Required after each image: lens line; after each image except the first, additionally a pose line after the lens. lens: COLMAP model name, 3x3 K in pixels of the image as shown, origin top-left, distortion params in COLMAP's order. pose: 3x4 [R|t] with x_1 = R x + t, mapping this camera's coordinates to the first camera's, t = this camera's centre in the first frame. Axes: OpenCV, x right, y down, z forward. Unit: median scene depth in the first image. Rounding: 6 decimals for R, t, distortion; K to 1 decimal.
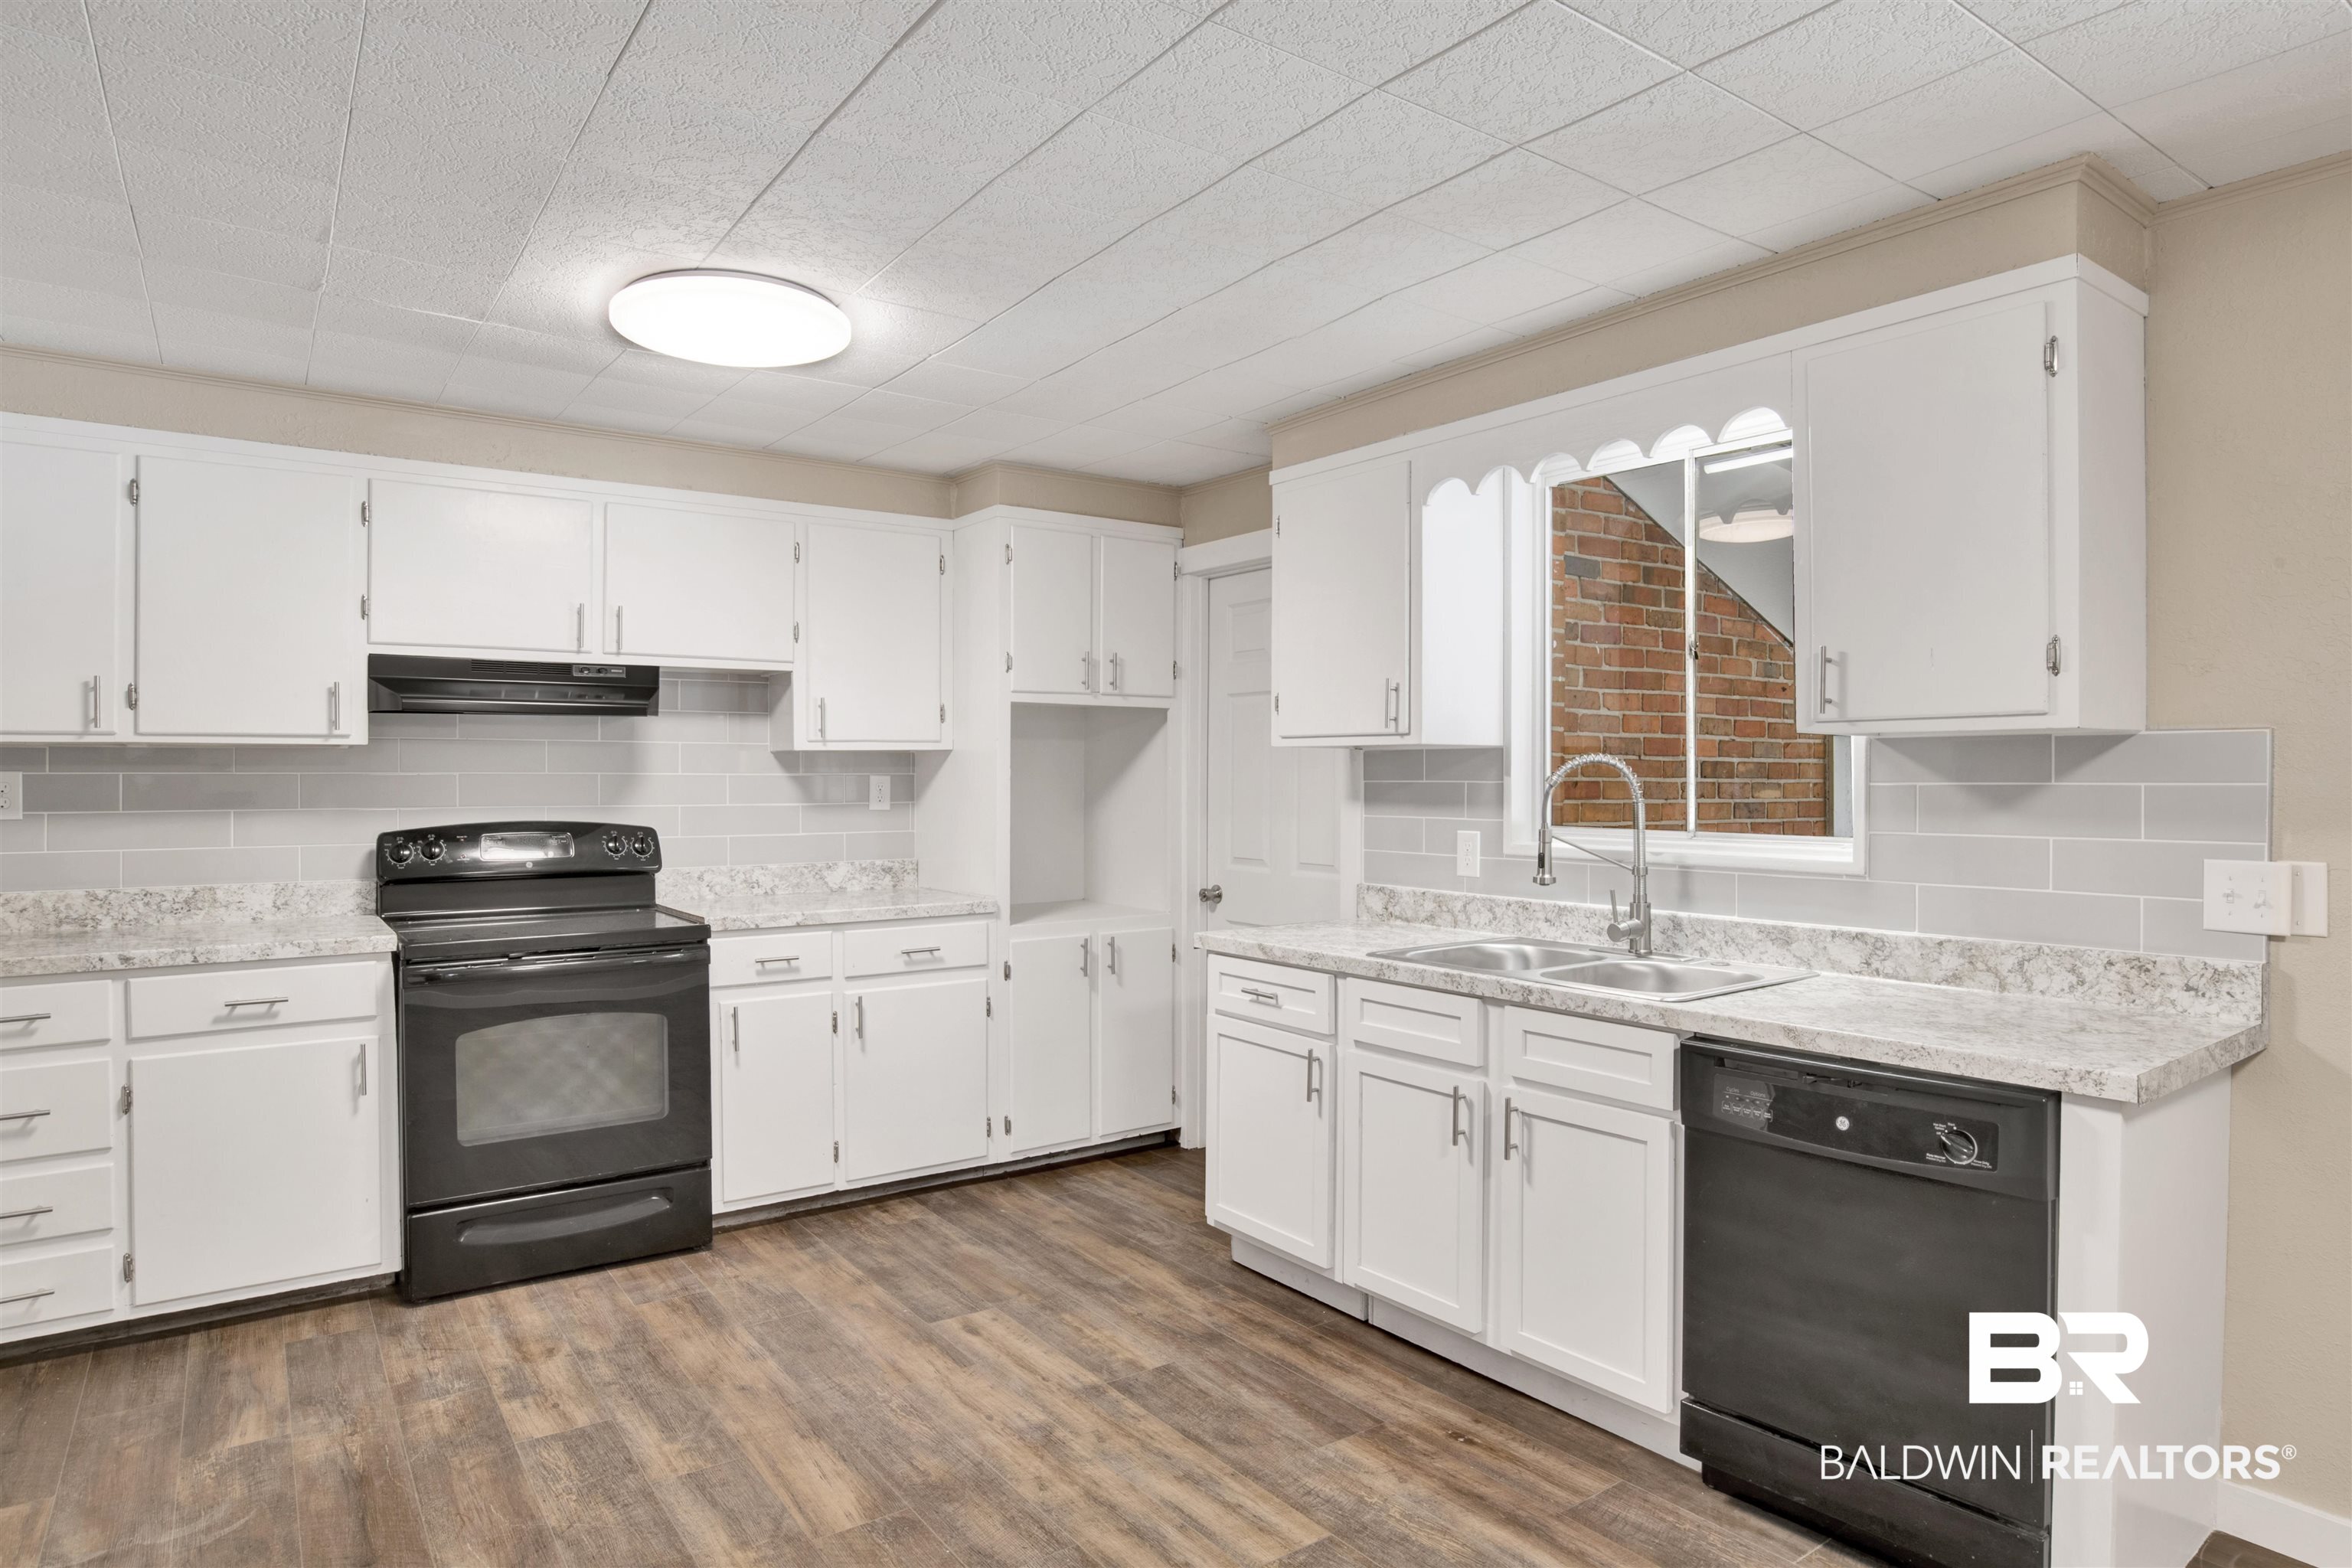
lens RADIAL K [[1300.1, 0, 1182.3], [0, 1300.1, 779.8], [0, 0, 1]] dist [-0.074455, 0.025971]
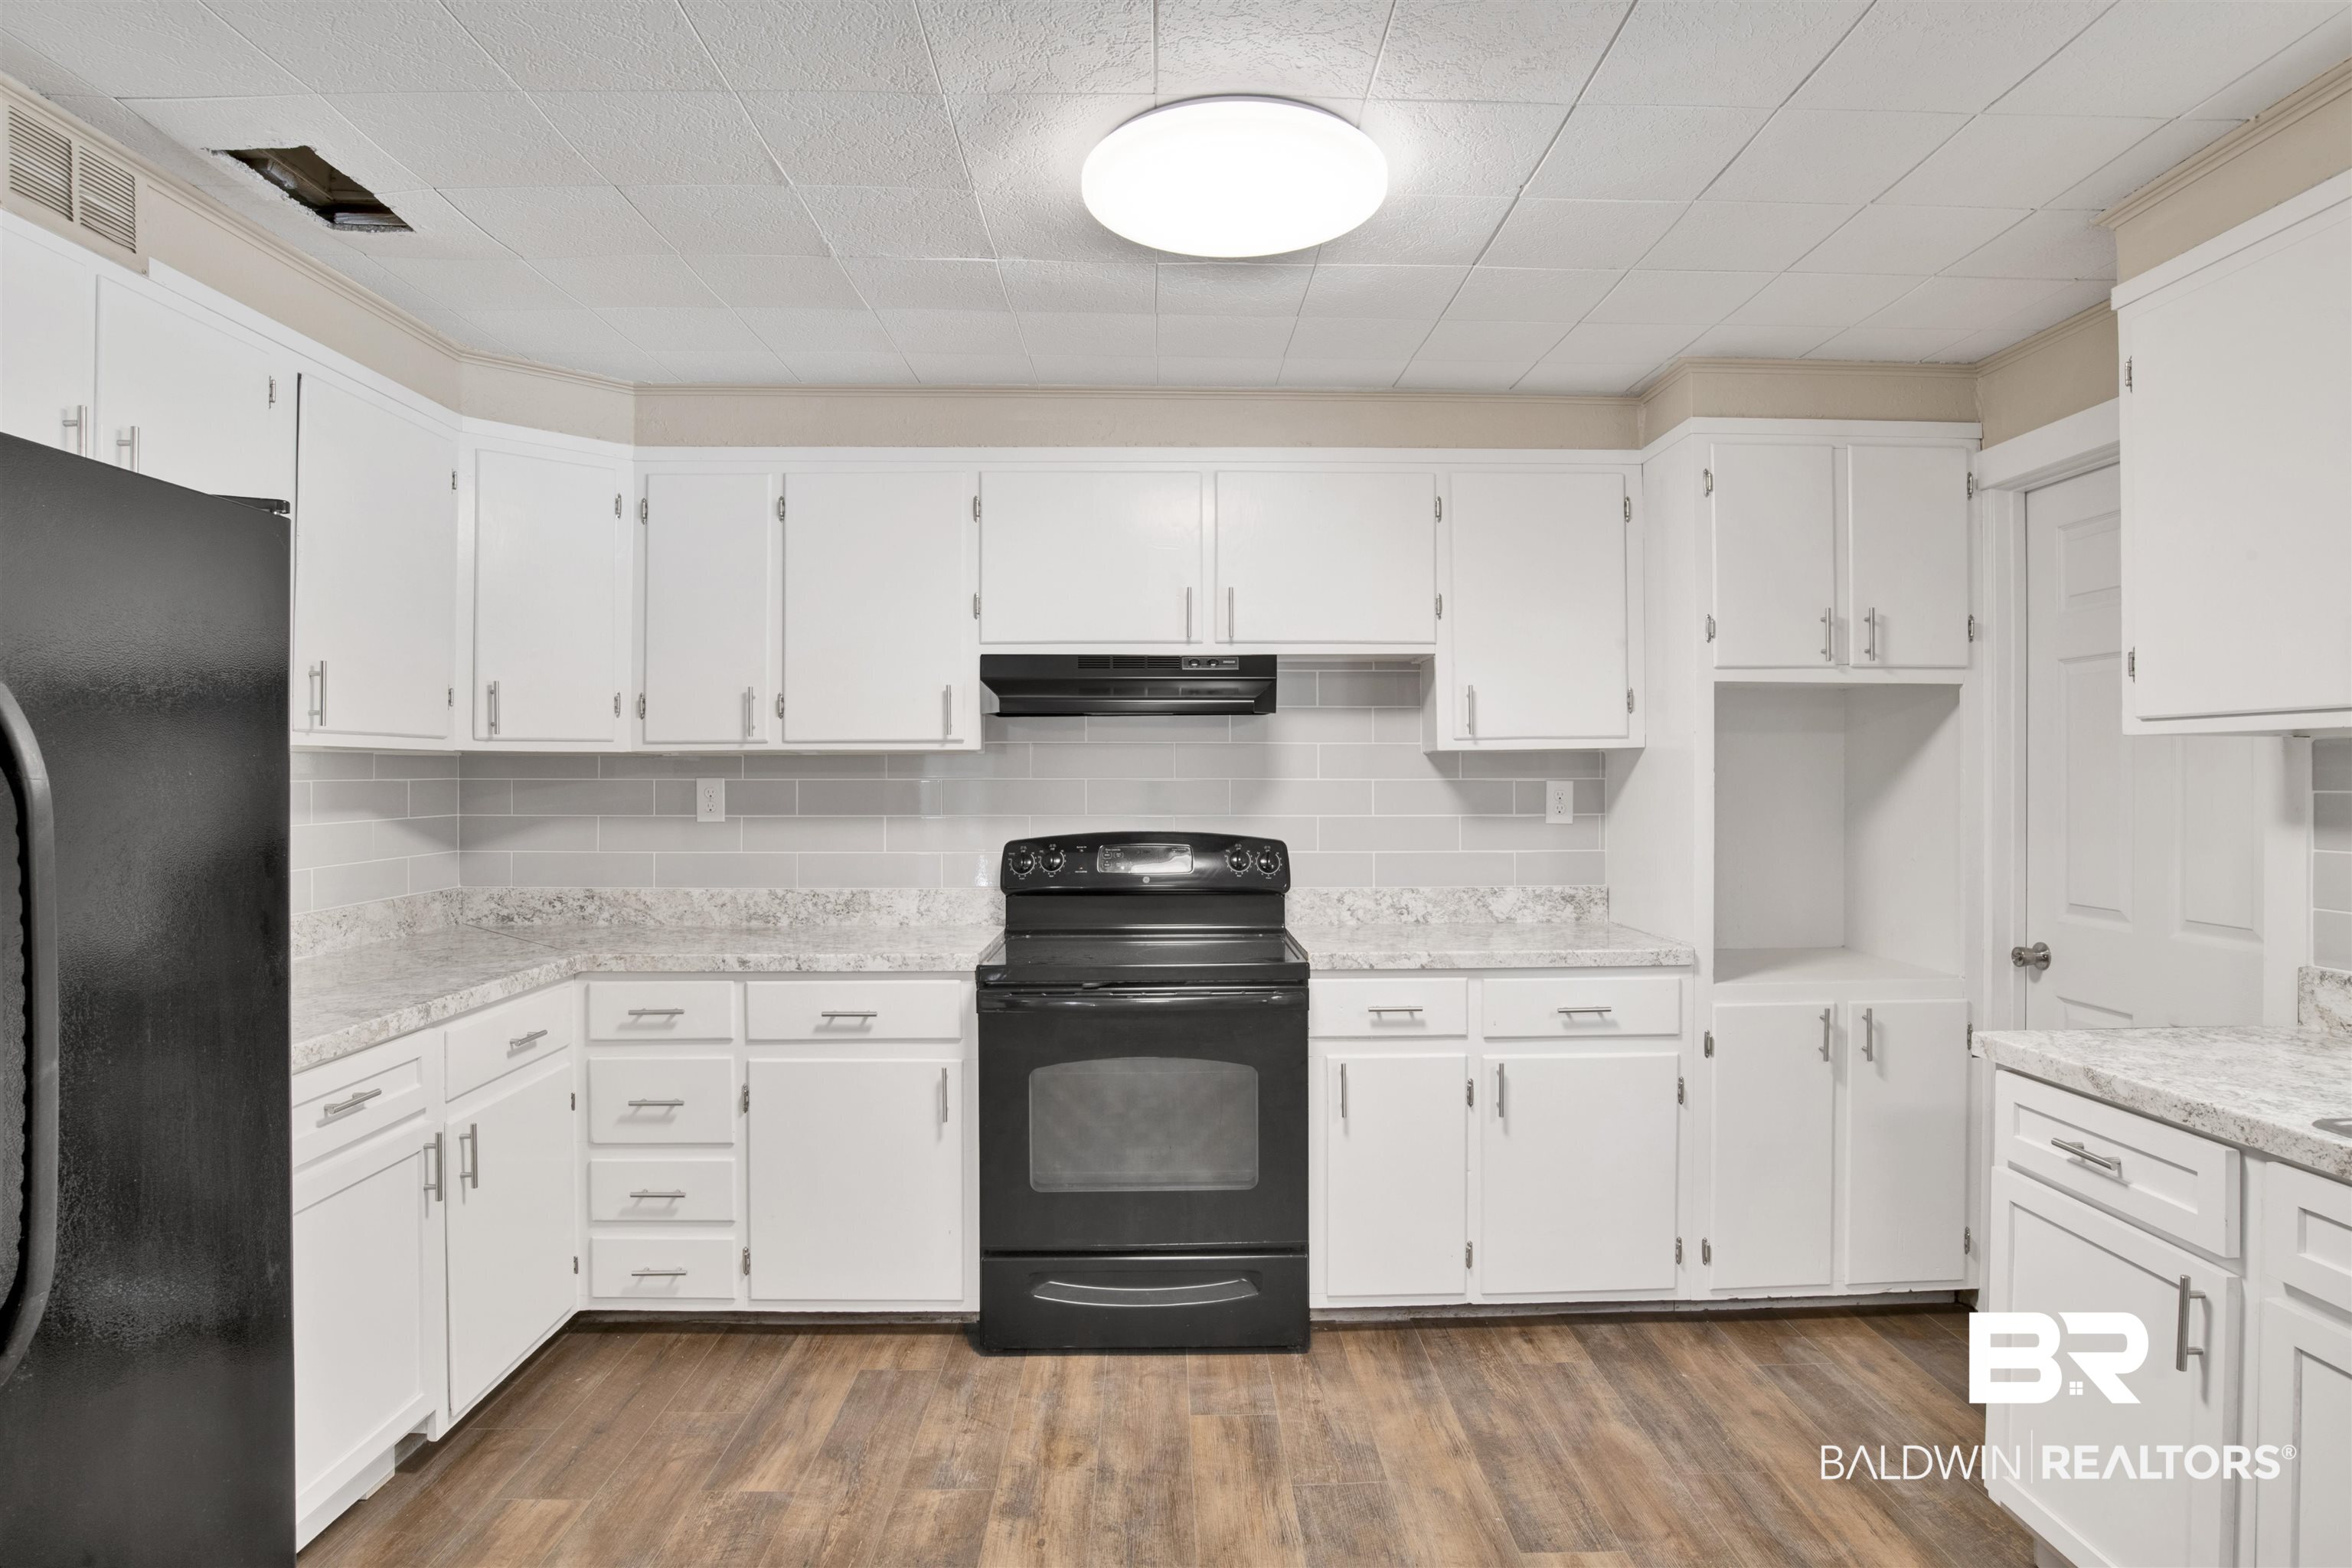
lens RADIAL K [[1300.1, 0, 1198.1], [0, 1300.1, 771.8], [0, 0, 1]] dist [-0.074455, 0.025971]
pose [[0.826019, -0.003755, -0.563629, 0.050034], [-0.000692, 0.999970, -0.007676, -0.003672], [0.563641, 0.006731, 0.825992, 0.310404]]
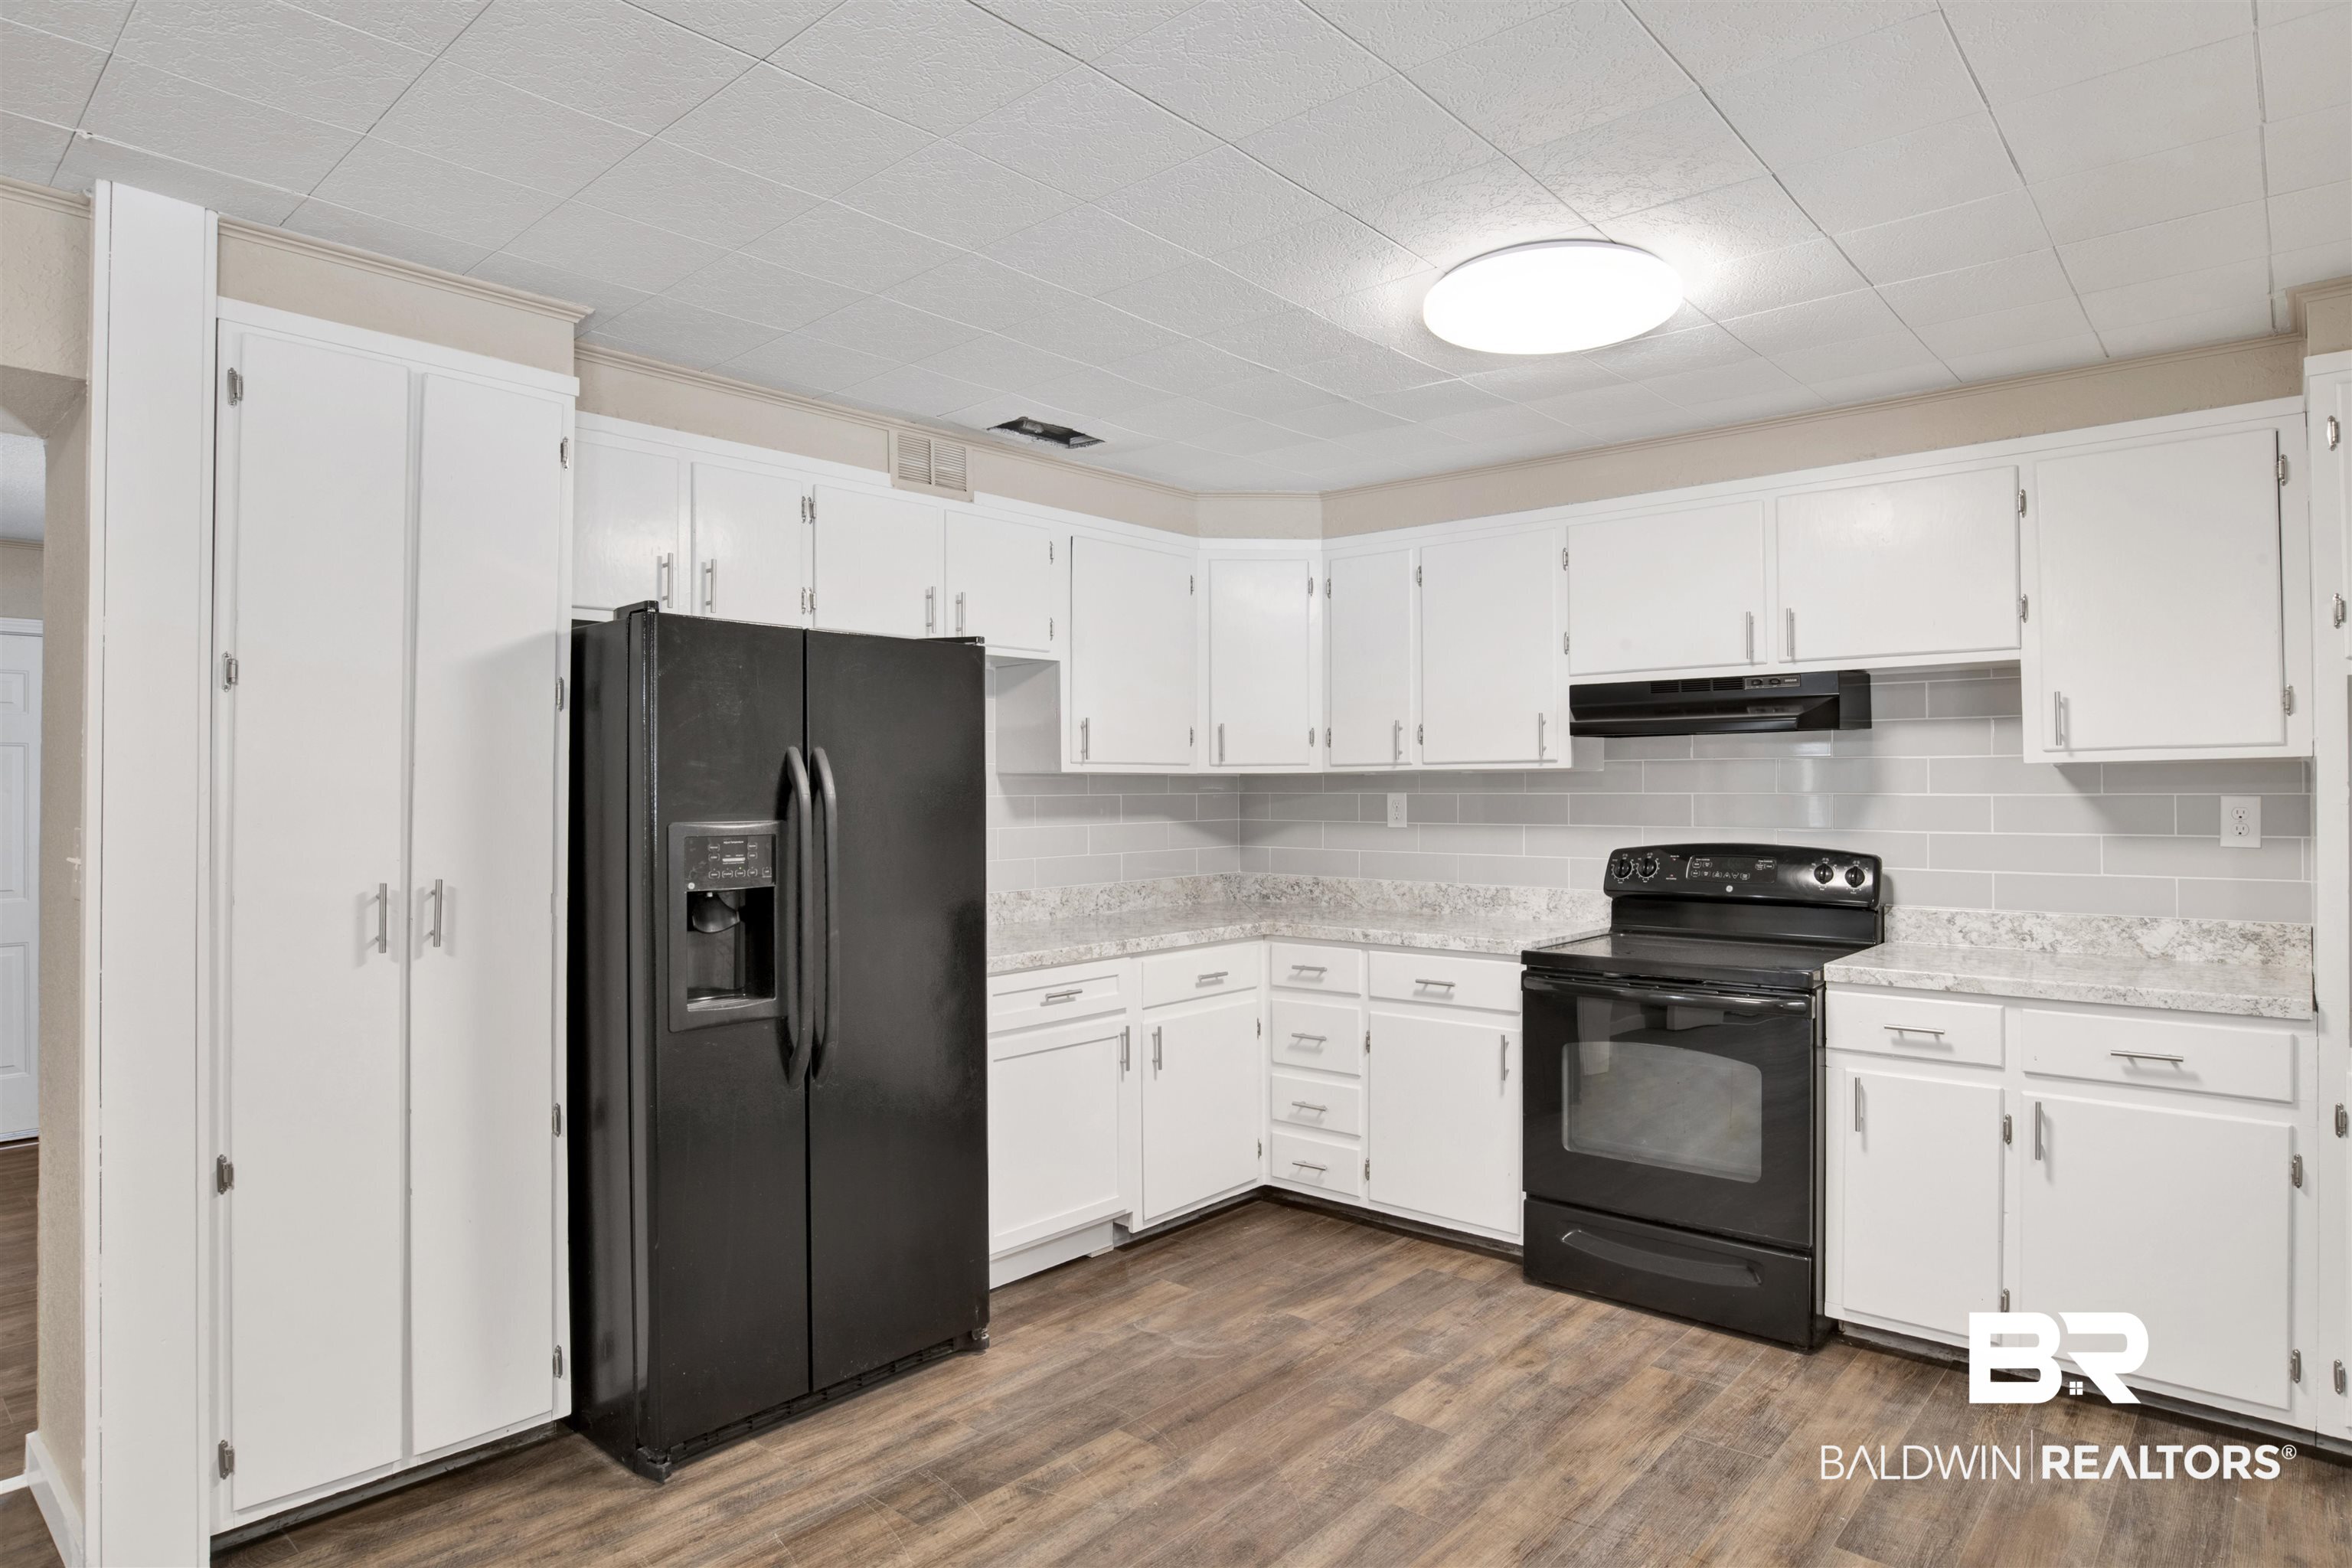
lens RADIAL K [[1300.1, 0, 1200.1], [0, 1300.1, 775.7], [0, 0, 1]] dist [-0.074455, 0.025971]
pose [[0.226956, -0.012133, -0.973829, 0.415405], [-0.002005, 0.999914, -0.012925, -0.006536], [0.973903, 0.004886, 0.226912, 0.473450]]
